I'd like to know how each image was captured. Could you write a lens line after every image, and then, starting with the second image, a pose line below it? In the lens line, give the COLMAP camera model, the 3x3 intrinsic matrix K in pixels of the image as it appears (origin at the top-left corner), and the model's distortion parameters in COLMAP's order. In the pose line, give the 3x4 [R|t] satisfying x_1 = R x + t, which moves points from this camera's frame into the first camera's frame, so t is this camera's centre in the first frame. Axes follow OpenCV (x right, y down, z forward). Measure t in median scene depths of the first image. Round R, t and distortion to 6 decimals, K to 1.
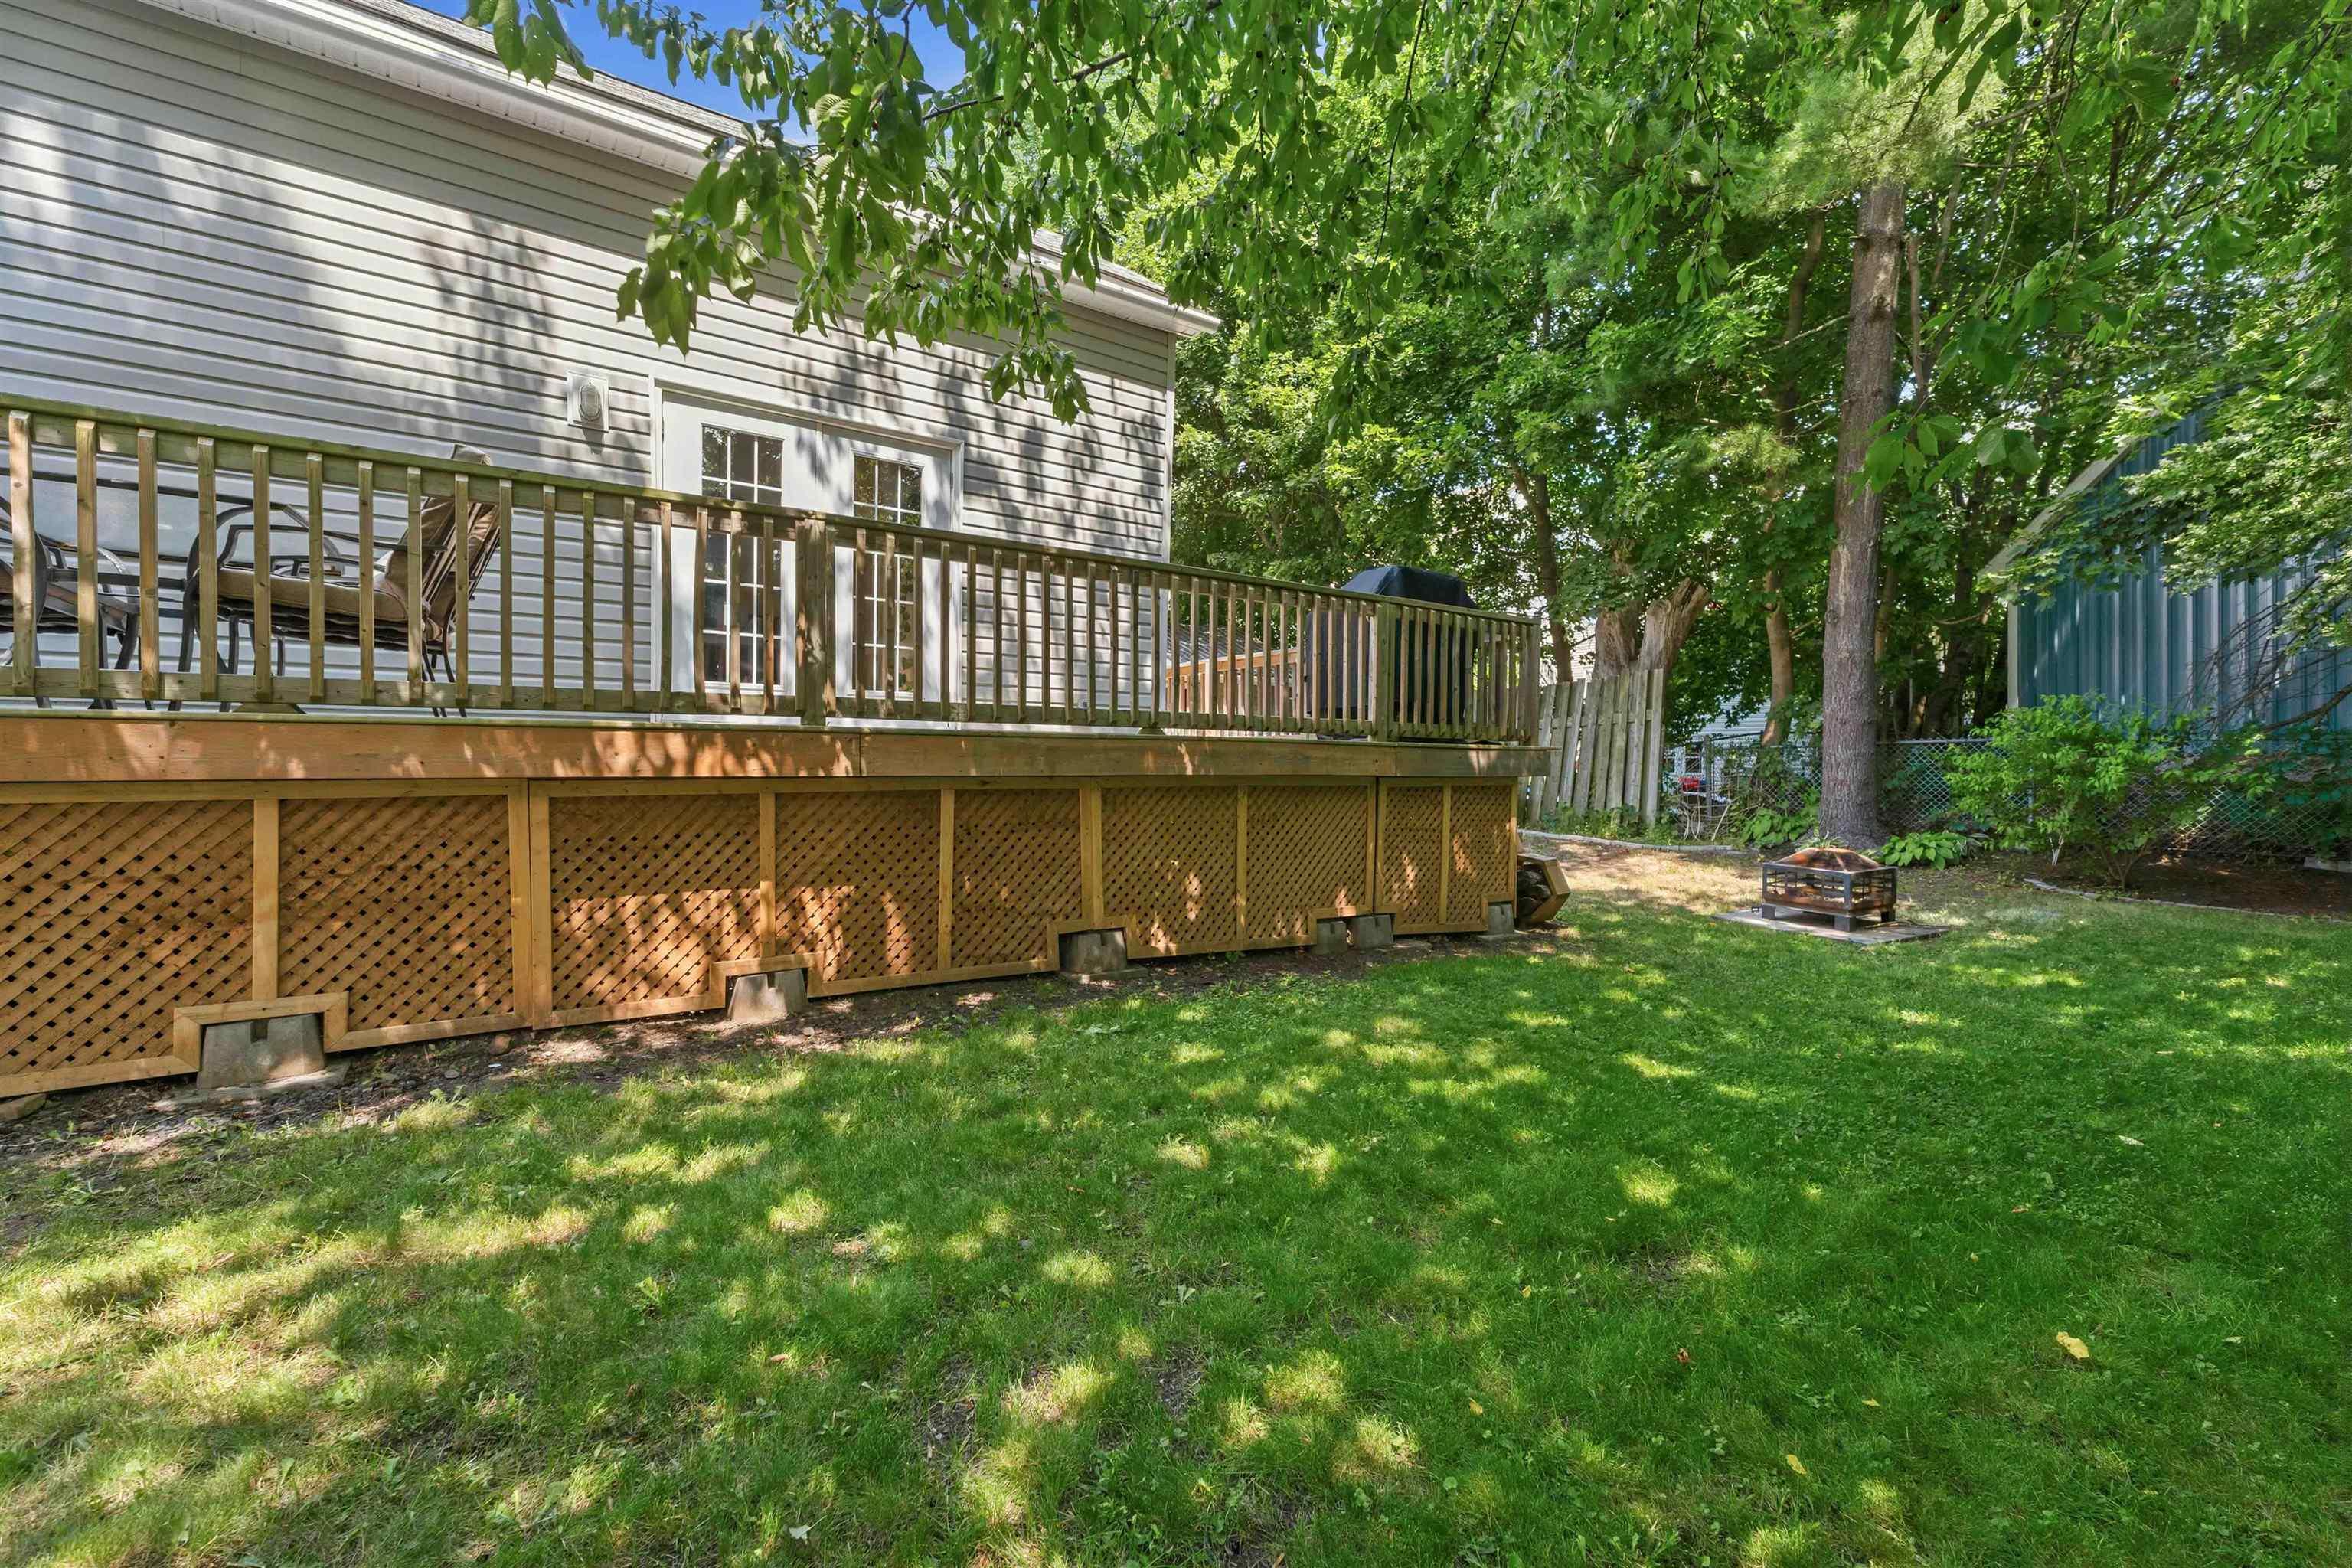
lens RADIAL K [[991.4, 0, 1190.5], [0, 991.4, 772.4], [0, 0, 1]] dist [0.008136, 0.000459]
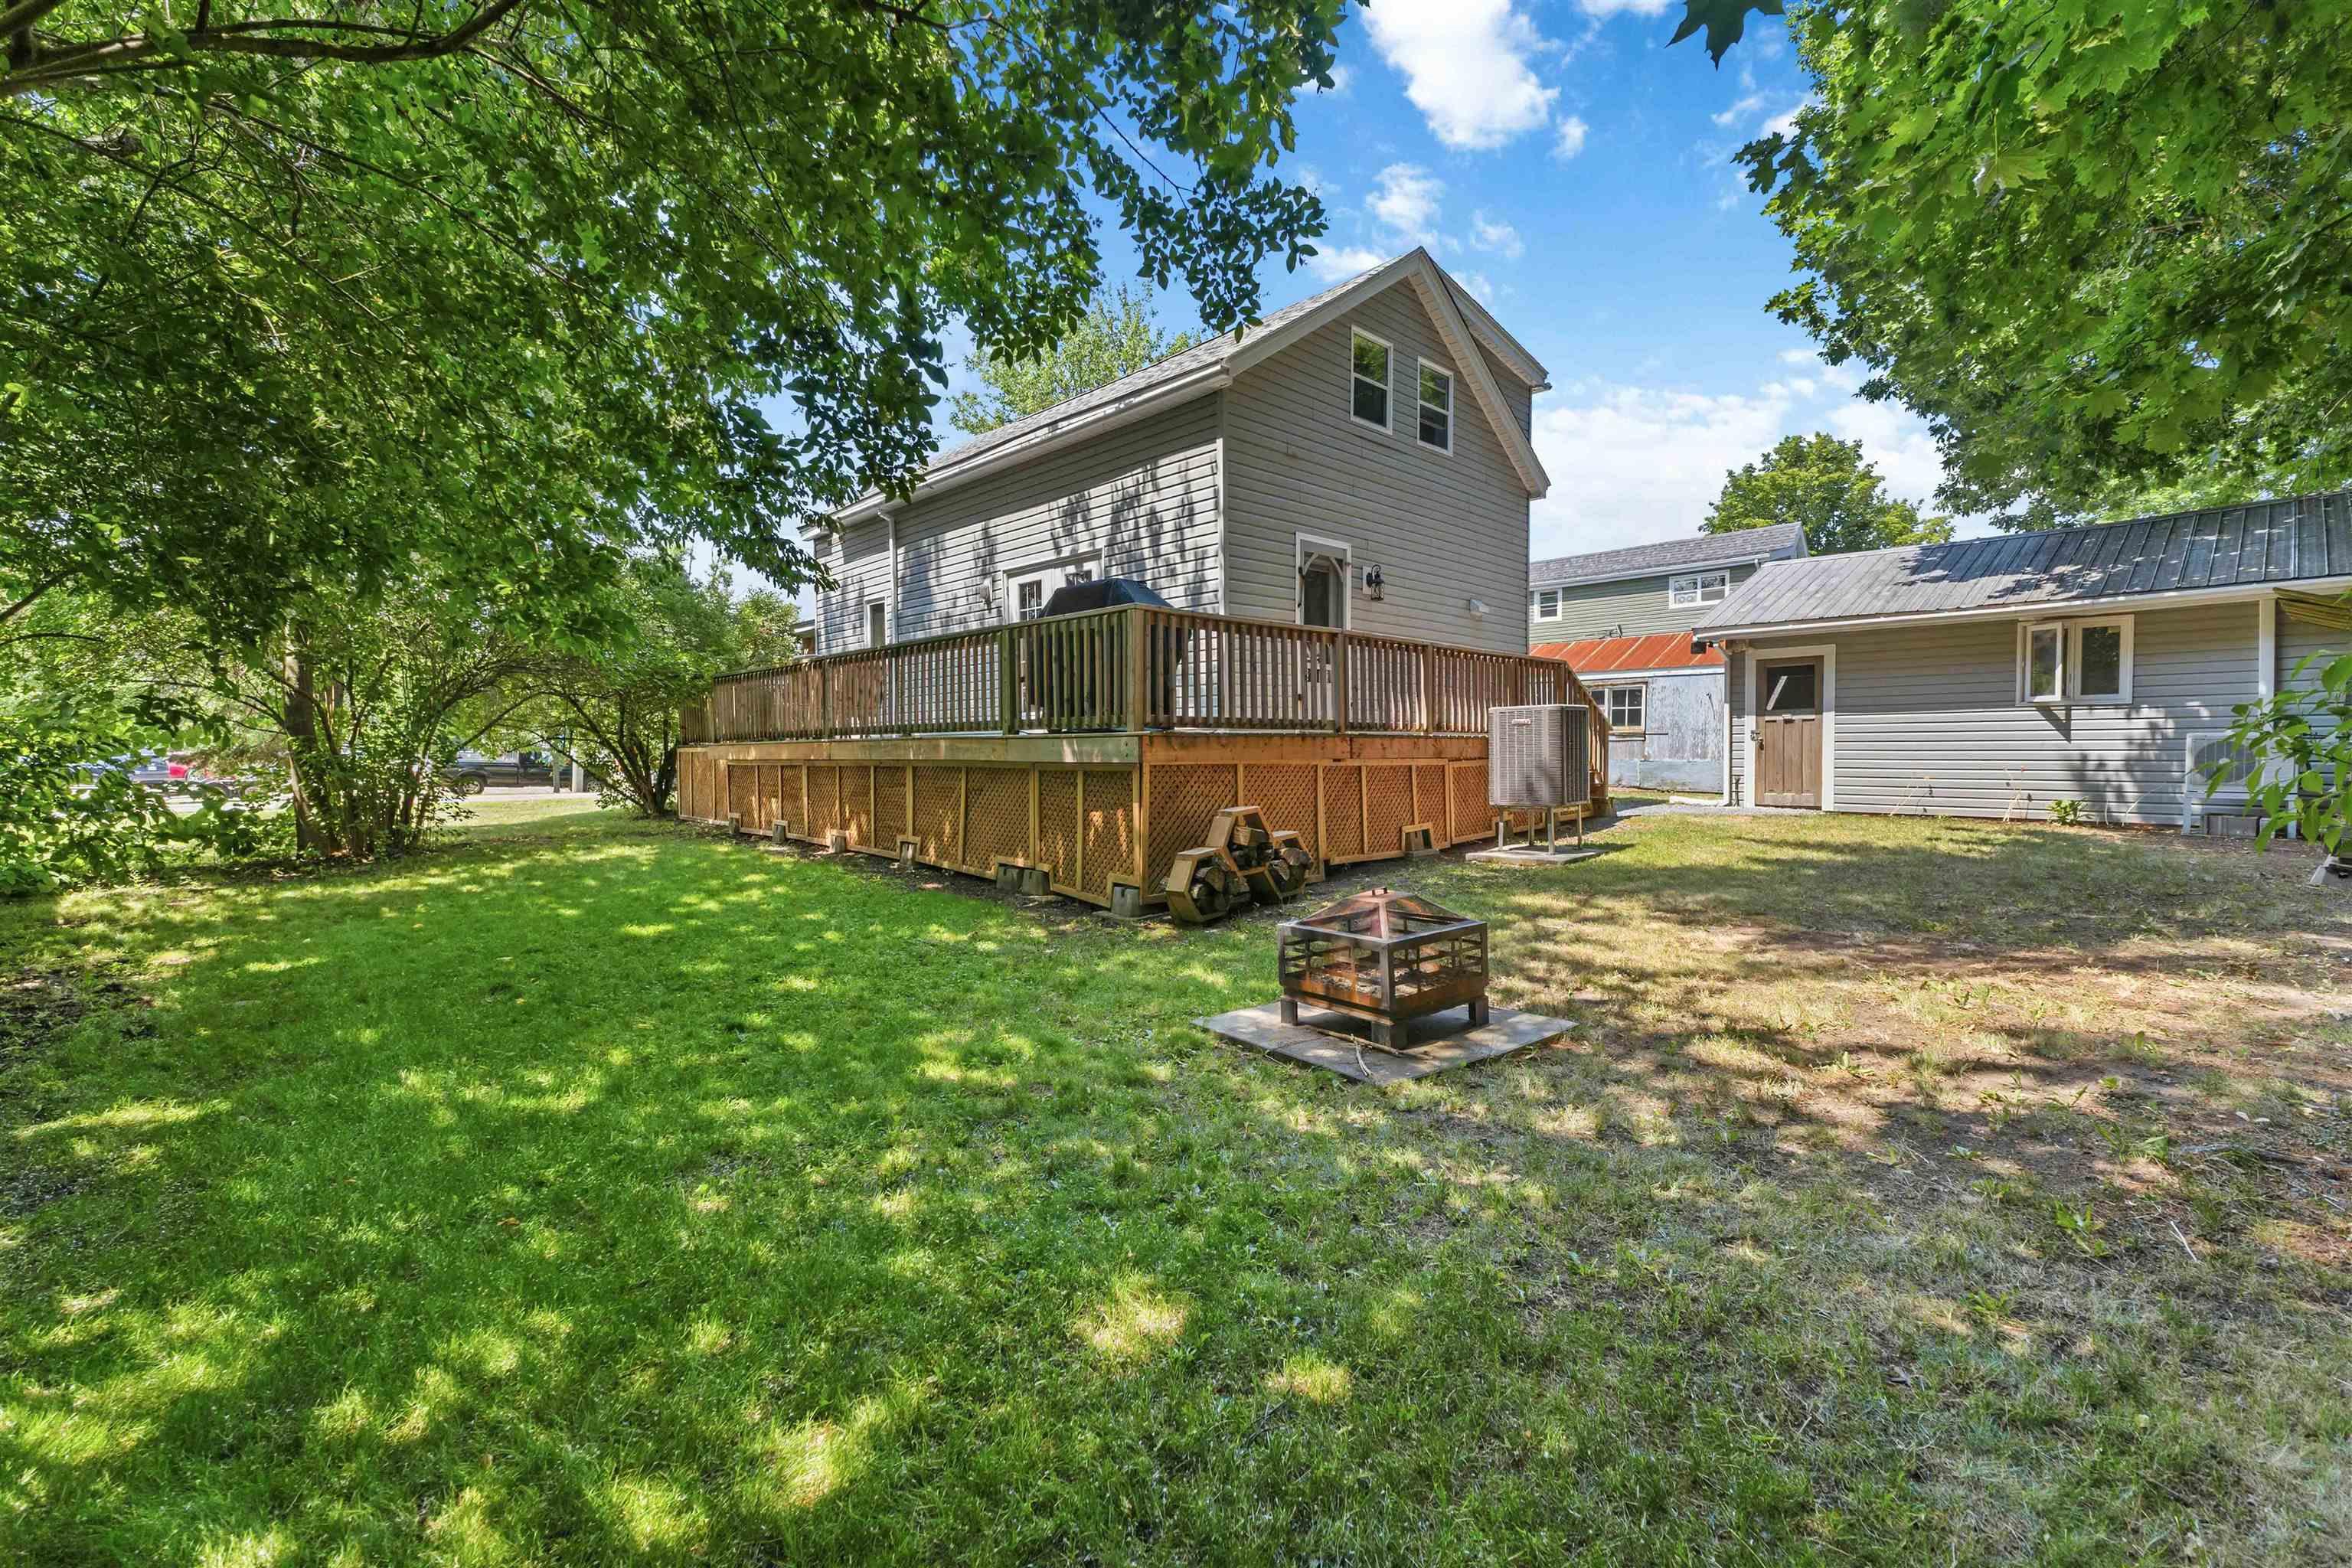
lens RADIAL K [[991.4, 0, 1183.6], [0, 991.4, 773.8], [0, 0, 1]] dist [0.008136, 0.000459]
pose [[0.147170, -0.003748, -0.989104, 1.601409], [-0.015687, 0.999858, -0.006123, 0.032032], [0.988987, 0.016417, 0.147090, 1.111158]]
